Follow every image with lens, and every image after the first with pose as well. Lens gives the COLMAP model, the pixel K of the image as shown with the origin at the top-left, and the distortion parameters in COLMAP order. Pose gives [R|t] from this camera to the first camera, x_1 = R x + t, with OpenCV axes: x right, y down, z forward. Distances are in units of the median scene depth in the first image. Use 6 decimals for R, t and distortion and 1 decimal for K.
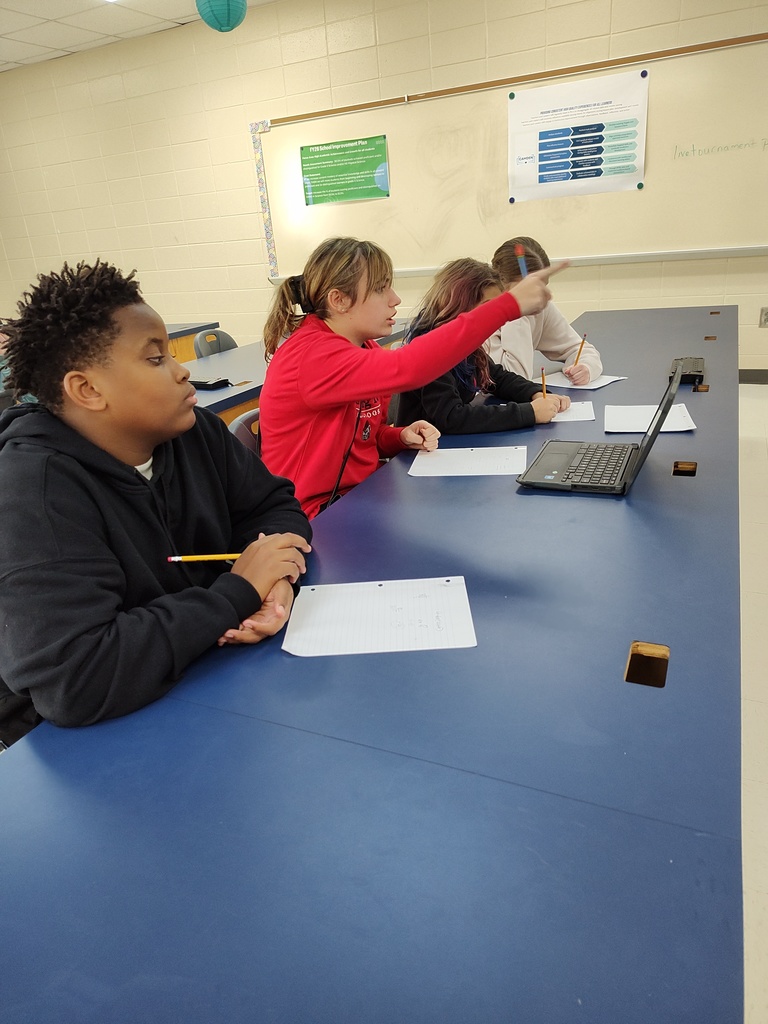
lens RADIAL K [[701.5, 0, 369.0], [0, 701.5, 517.2], [0, 0, 1]] dist [0.041337, -0.065222]
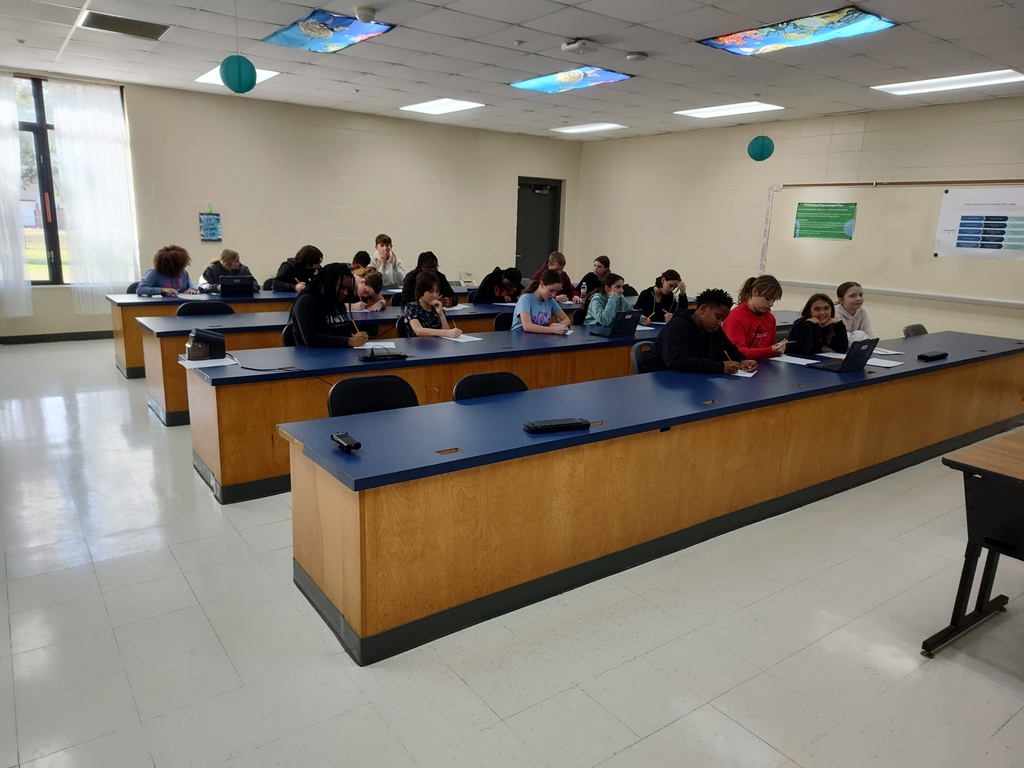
lens RADIAL K [[701.5, 0, 512.0], [0, 701.5, 384.0], [0, 0, 1]] dist [0.041337, -0.065222]
pose [[0.871716, 0.216815, -0.439434, 0.127544], [-0.279413, 0.956639, -0.082277, 0.170000], [0.402541, 0.194506, 0.894499, -0.591322]]
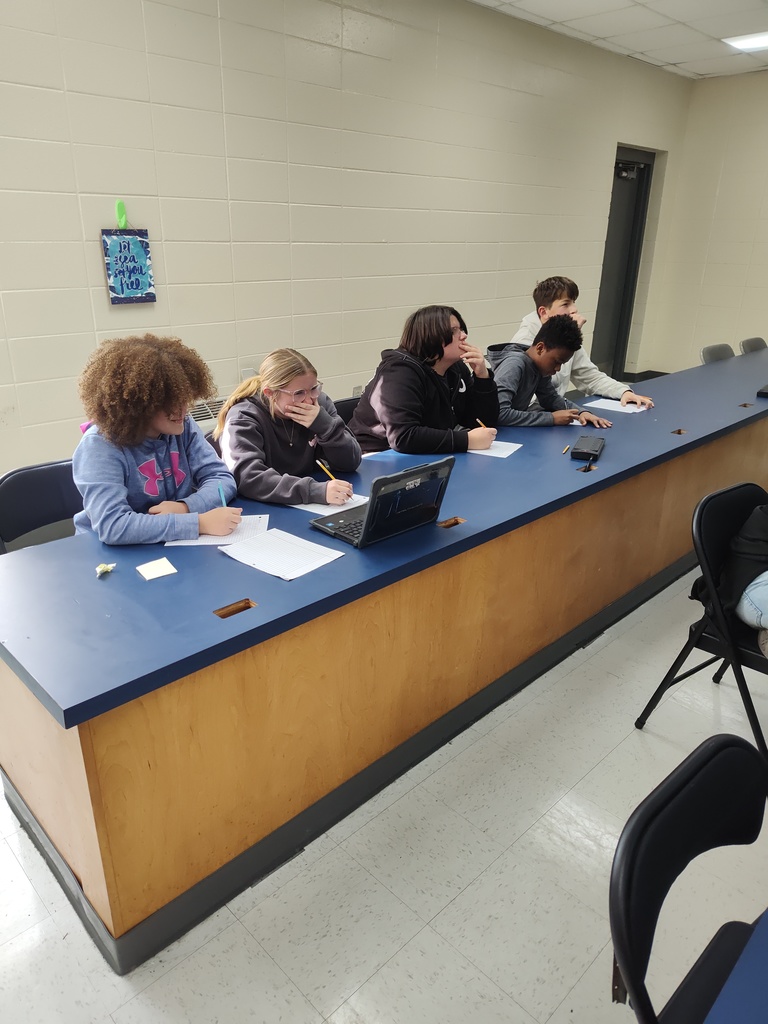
lens RADIAL K [[701.5, 0, 369.0], [0, 701.5, 517.2], [0, 0, 1]] dist [0.041337, -0.065222]
pose [[0.934991, 0.215462, -0.281725, -0.821703], [-0.212502, 0.976283, 0.041404, 0.037897], [0.283964, 0.021154, 0.958602, -0.047804]]
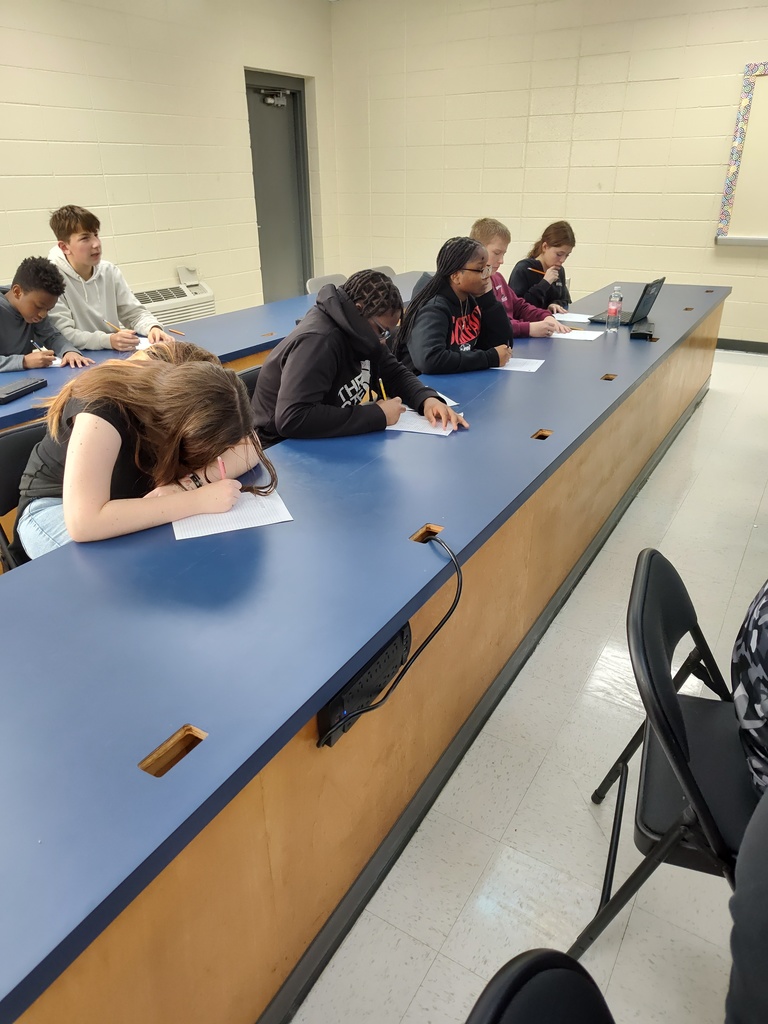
lens RADIAL K [[711.0, 0, 384.0], [0, 711.0, 512.0], [0, 0, 1]] dist [0.002649, 0.005982]
pose [[0.992666, 0.104490, -0.060788, -0.542305], [-0.100394, 0.992694, 0.066929, -0.000155], [0.067337, -0.060335, 0.995904, 0.019921]]
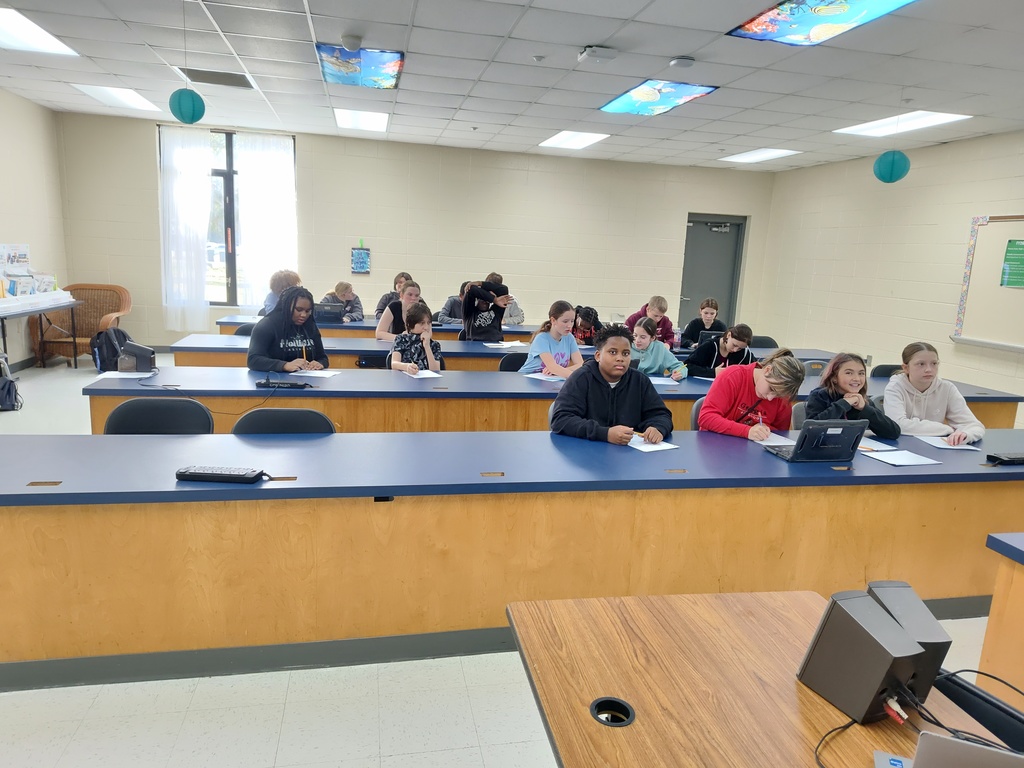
lens RADIAL K [[695.0, 0, 512.0], [0, 695.0, 384.0], [0, 0, 1]] dist [0.046230, -0.063244]
pose [[0.599029, 0.255847, -0.758754, 0.364665], [-0.392250, 0.919859, 0.000493, 0.021367], [0.698072, 0.297326, 0.651377, -0.274493]]
